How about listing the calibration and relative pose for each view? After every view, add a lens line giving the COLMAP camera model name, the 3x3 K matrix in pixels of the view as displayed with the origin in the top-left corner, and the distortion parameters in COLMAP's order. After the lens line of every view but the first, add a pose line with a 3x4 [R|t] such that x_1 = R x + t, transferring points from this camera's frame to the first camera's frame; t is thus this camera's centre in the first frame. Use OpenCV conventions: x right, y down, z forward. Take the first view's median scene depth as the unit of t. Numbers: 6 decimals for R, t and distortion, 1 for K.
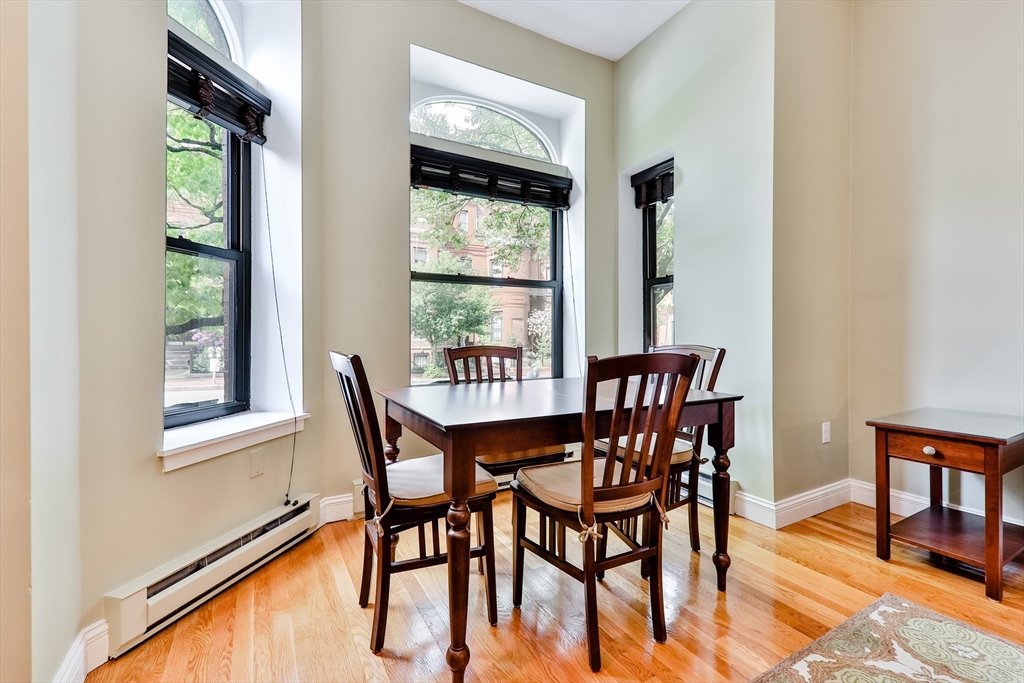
lens RADIAL K [[439.1, 0, 512.0], [0, 439.1, 341.5], [0, 0, 1]] dist [0.009826, -0.000362]
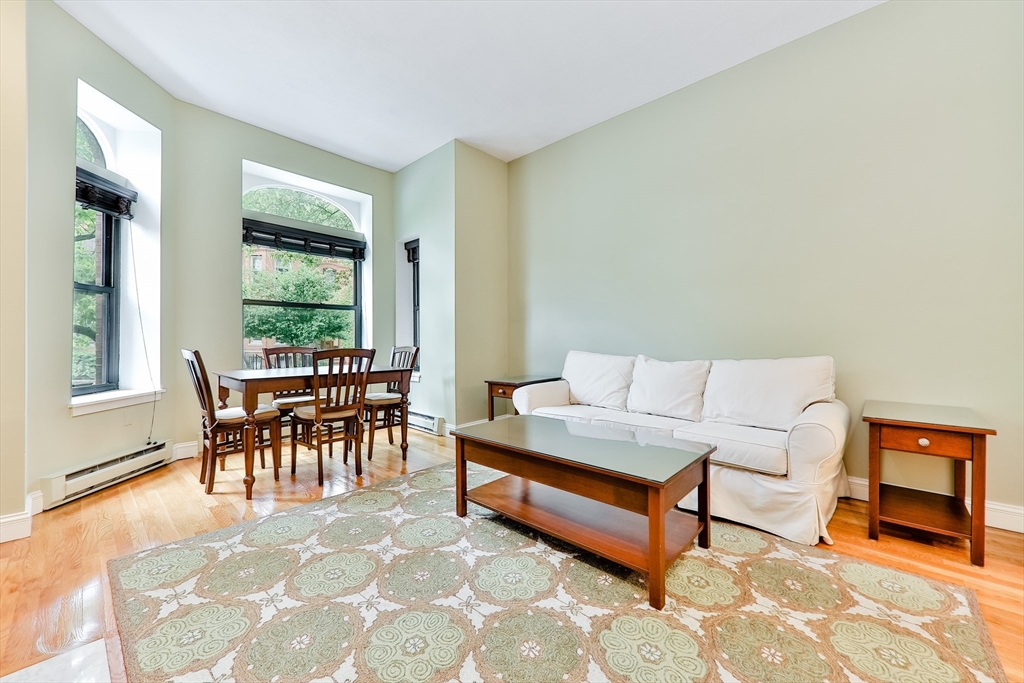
lens RADIAL K [[393.4, 0, 512.0], [0, 393.4, 341.5], [0, 0, 1]] dist [0.021555, -0.011399]
pose [[0.953177, -0.000898, 0.302413, 0.329962], [0.003895, 0.999949, -0.009307, 0.007867], [-0.302389, 0.010049, 0.953132, -0.820523]]
